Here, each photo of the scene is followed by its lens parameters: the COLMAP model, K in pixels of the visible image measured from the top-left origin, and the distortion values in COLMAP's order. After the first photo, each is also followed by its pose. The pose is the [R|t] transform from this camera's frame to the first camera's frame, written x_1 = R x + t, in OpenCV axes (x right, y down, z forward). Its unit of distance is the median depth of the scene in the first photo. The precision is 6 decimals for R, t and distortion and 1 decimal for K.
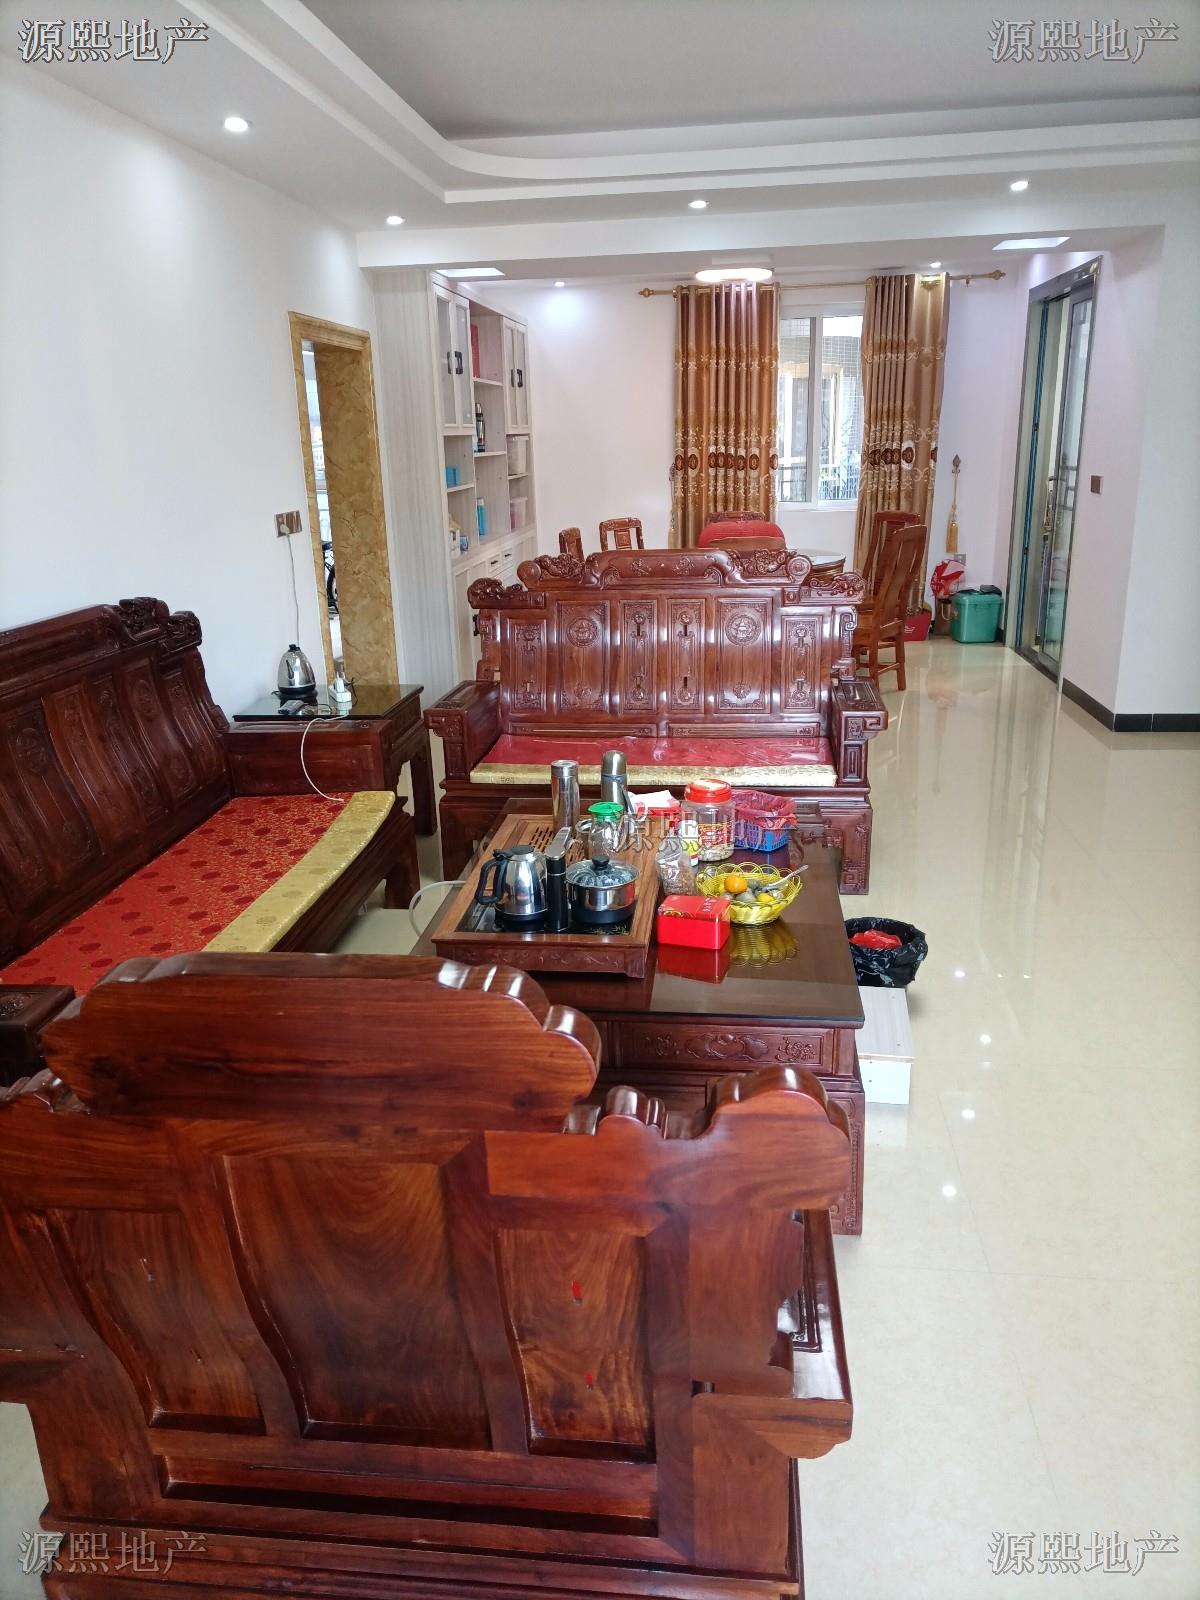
lens RADIAL K [[1181.7, 0, 601.0], [0, 1181.7, 801.4], [0, 0, 1]] dist [0.050556, -0.043837]
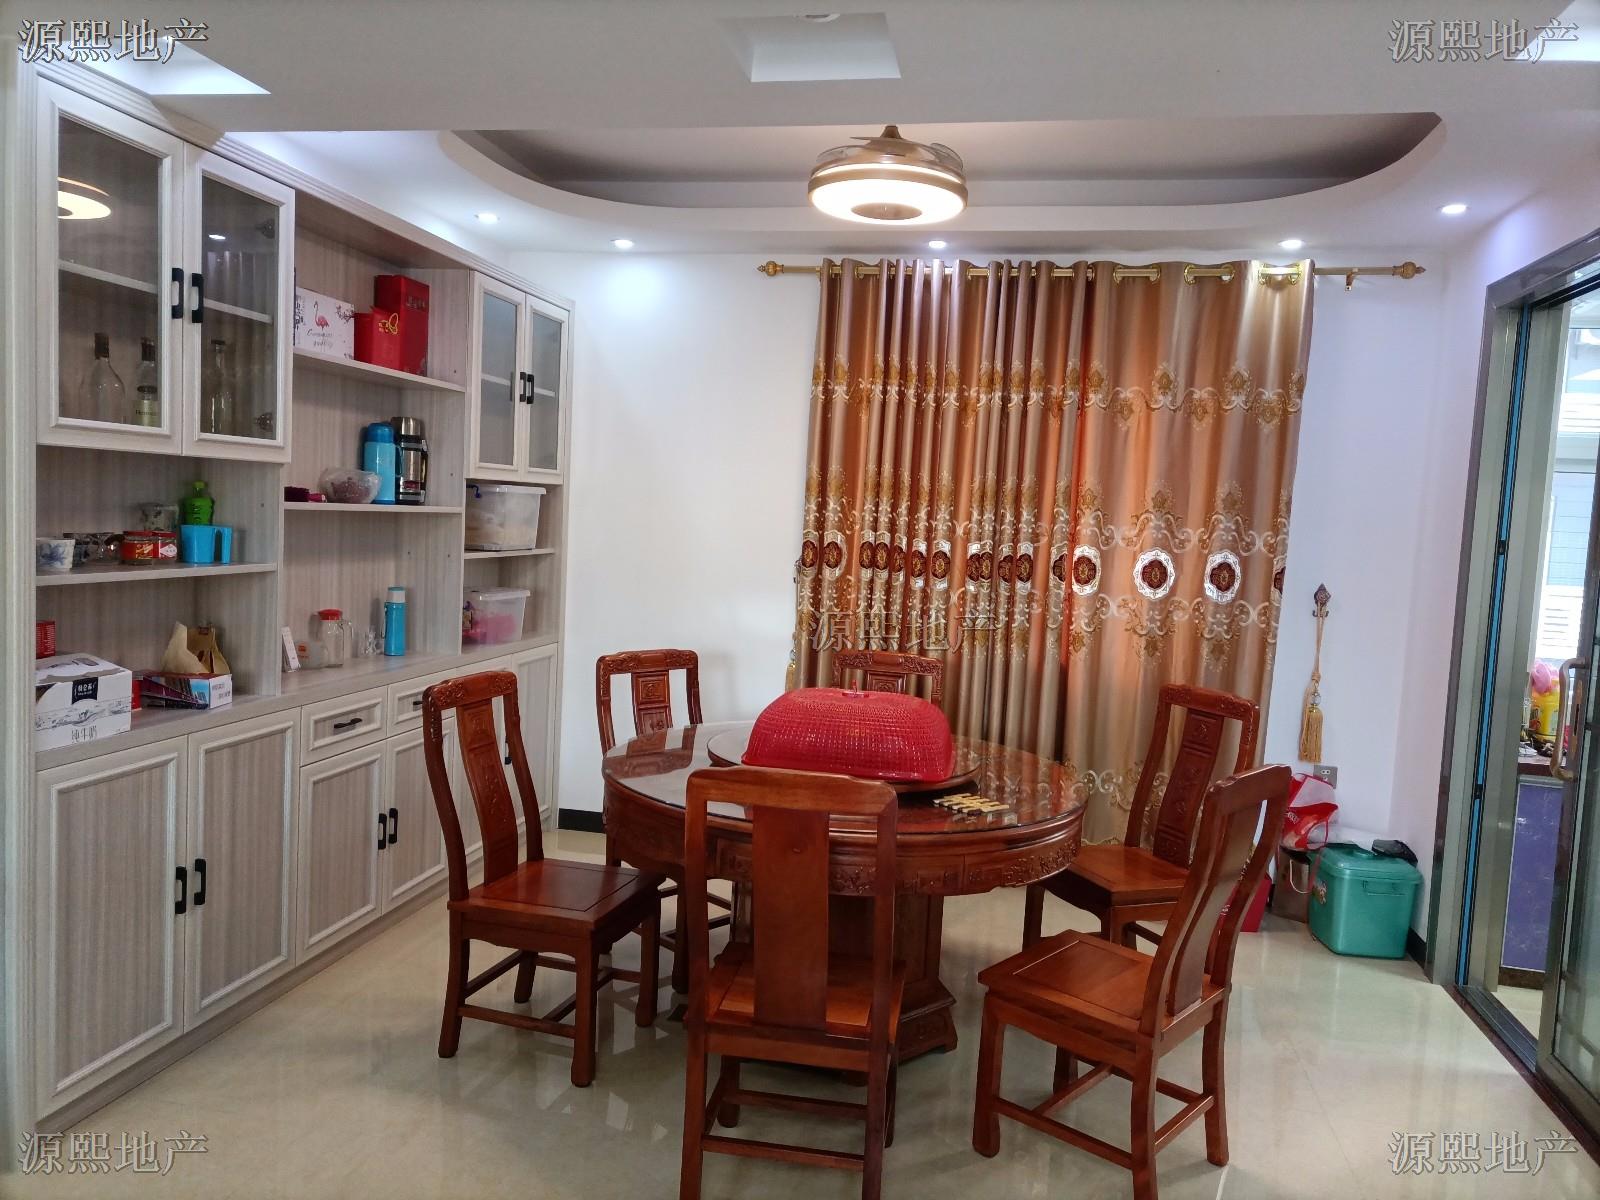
lens RADIAL K [[1181.7, 0, 798.8], [0, 1181.7, 604.0], [0, 0, 1]] dist [0.050556, -0.043837]
pose [[0.992420, 0.085294, -0.088471, 0.114299], [-0.102585, 0.971376, -0.214252, -0.144585], [0.067665, 0.221704, 0.972763, 0.468398]]
